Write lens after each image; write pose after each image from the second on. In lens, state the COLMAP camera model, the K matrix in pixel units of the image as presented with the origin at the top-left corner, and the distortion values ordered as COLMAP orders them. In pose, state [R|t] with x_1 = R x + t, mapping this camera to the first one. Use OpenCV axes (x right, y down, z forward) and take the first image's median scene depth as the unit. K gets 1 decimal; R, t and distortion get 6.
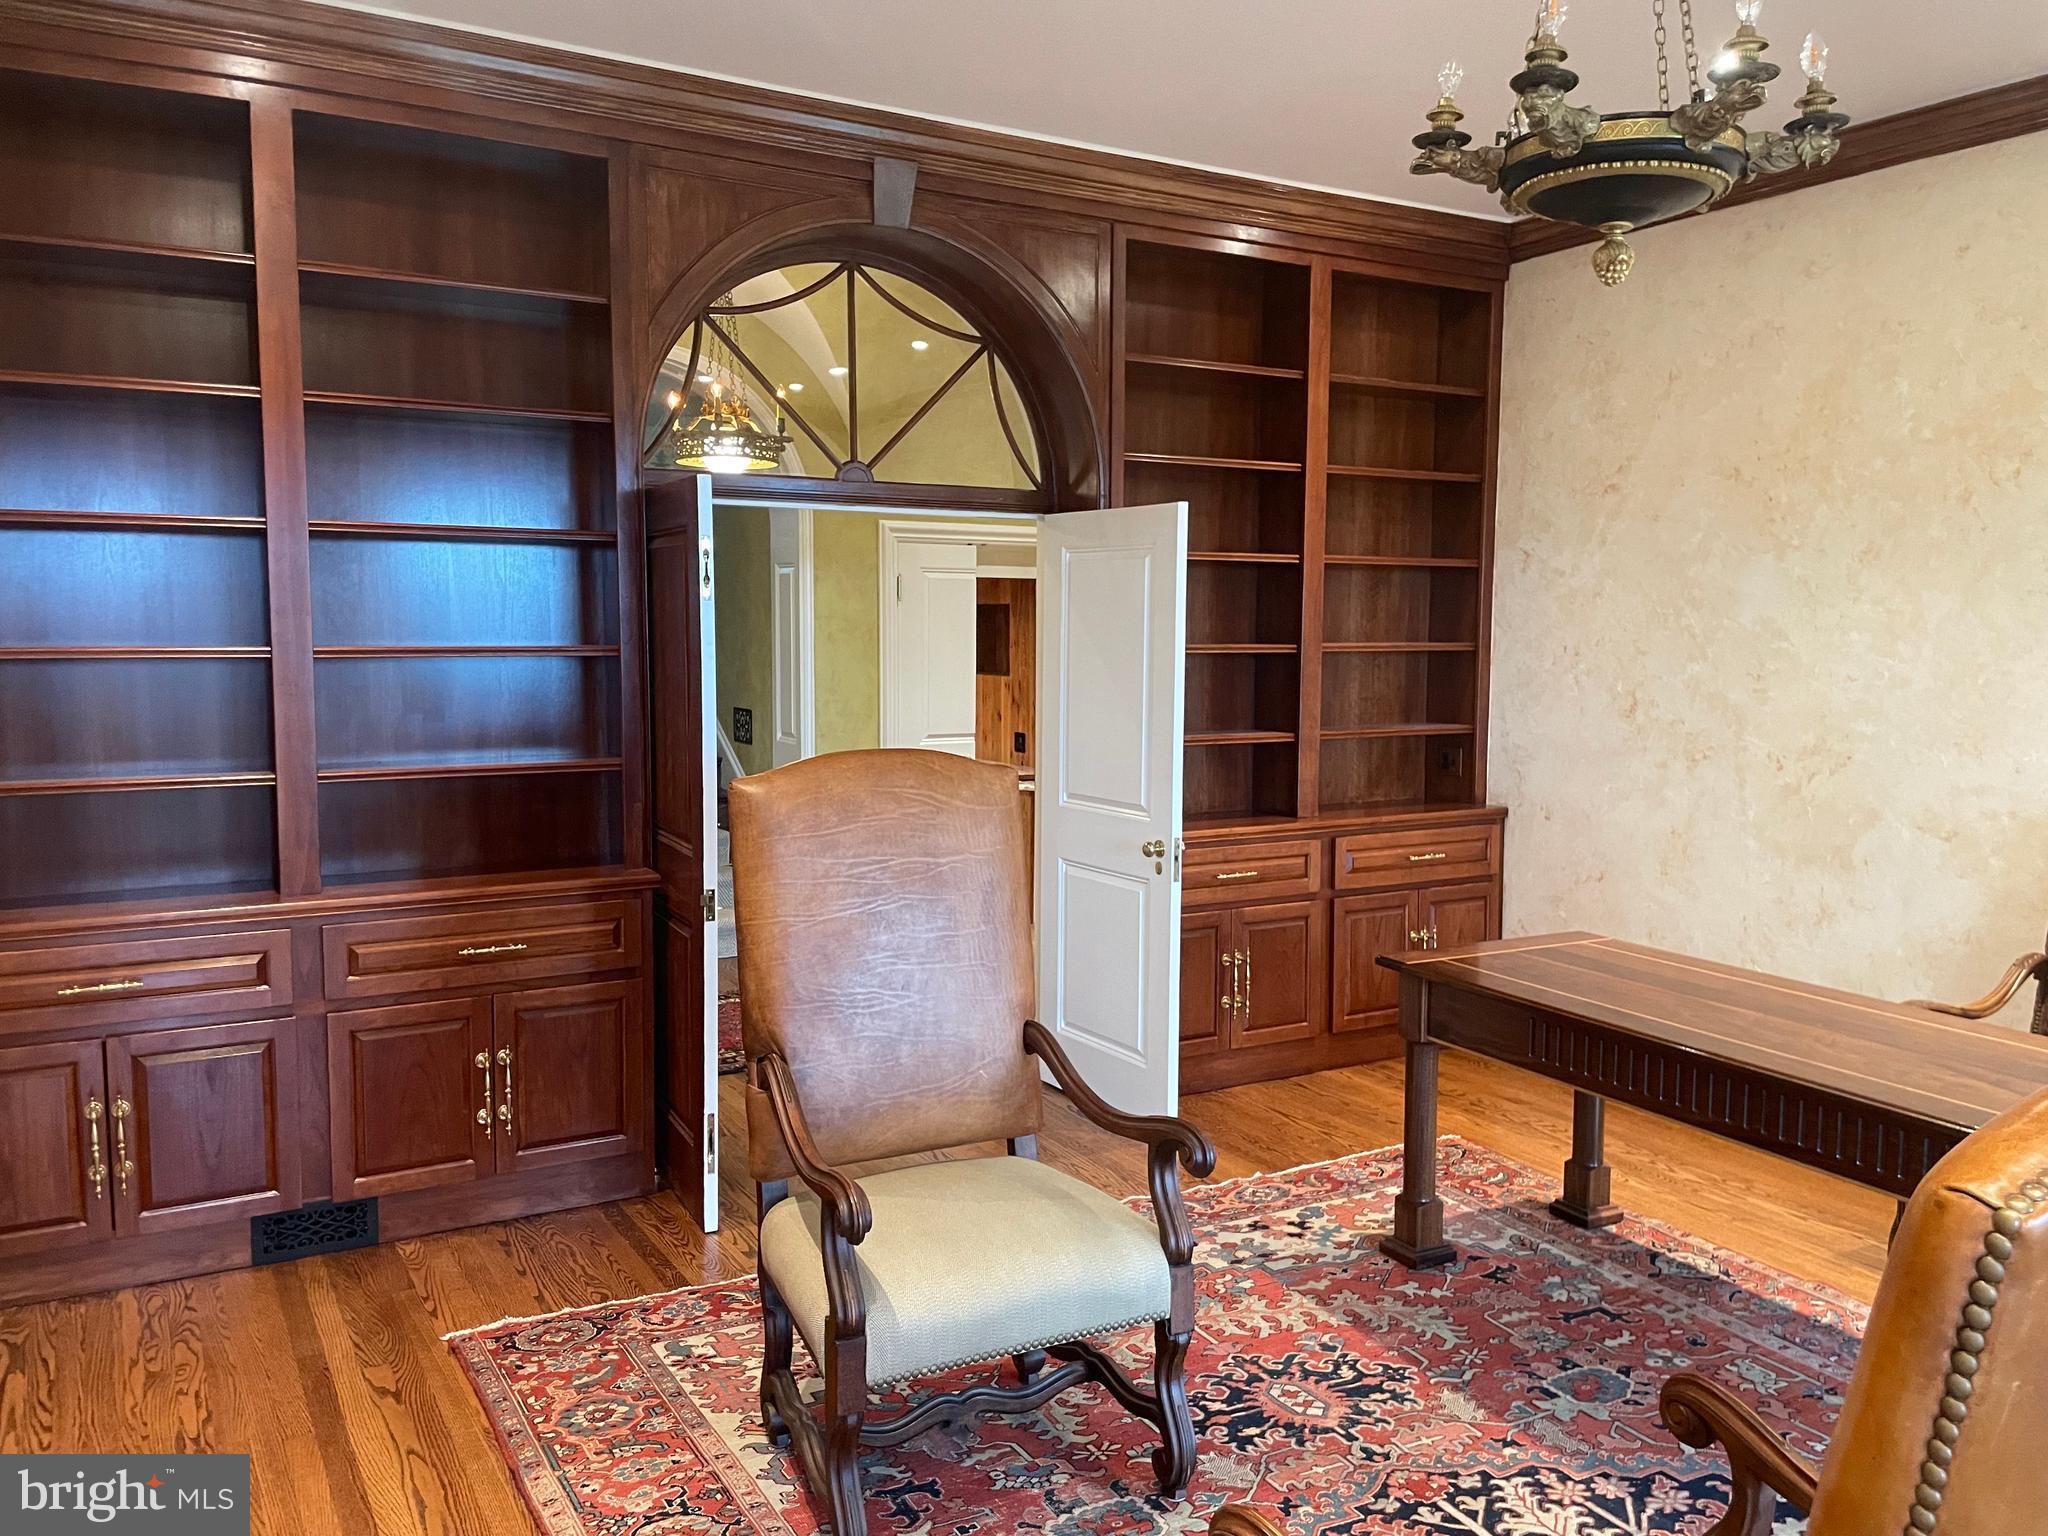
lens RADIAL K [[1587.0, 0, 1051.2], [0, 1587.0, 773.8], [0, 0, 1]] dist [0.040653, -0.006907]
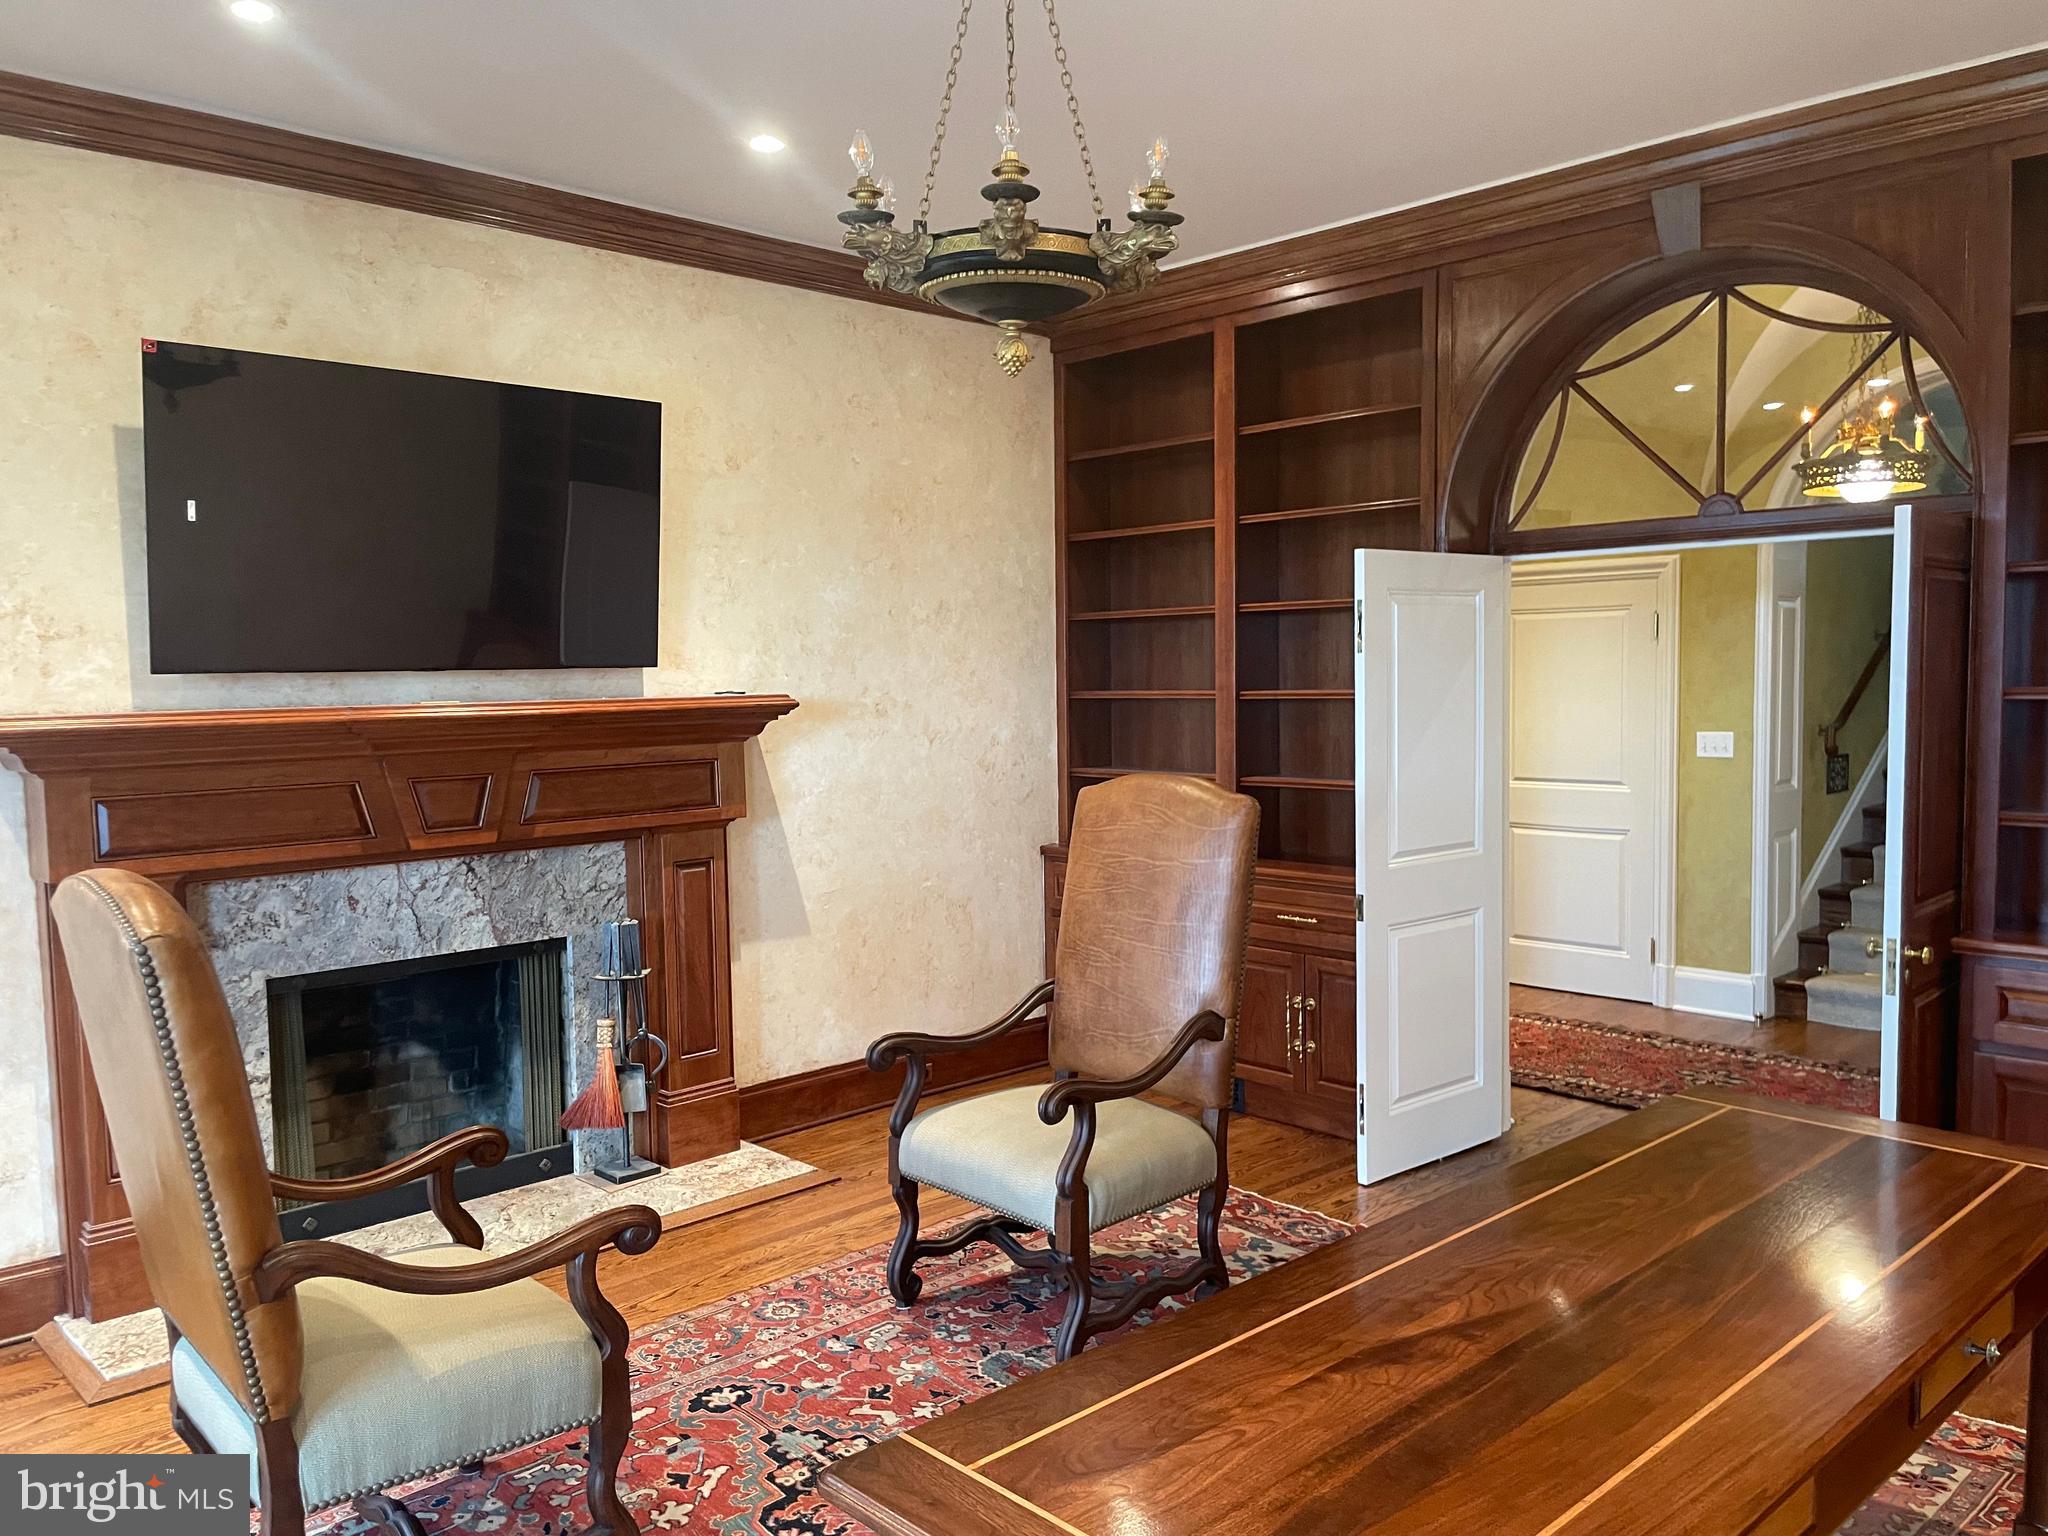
lens RADIAL K [[1587.0, 0, 1051.2], [0, 1587.0, 773.8], [0, 0, 1]] dist [0.040653, -0.006907]
pose [[0.243465, 0.055488, -0.968321, 0.801837], [-0.073488, 0.996548, 0.038628, -0.041650], [0.967122, 0.061755, 0.246702, 0.434157]]
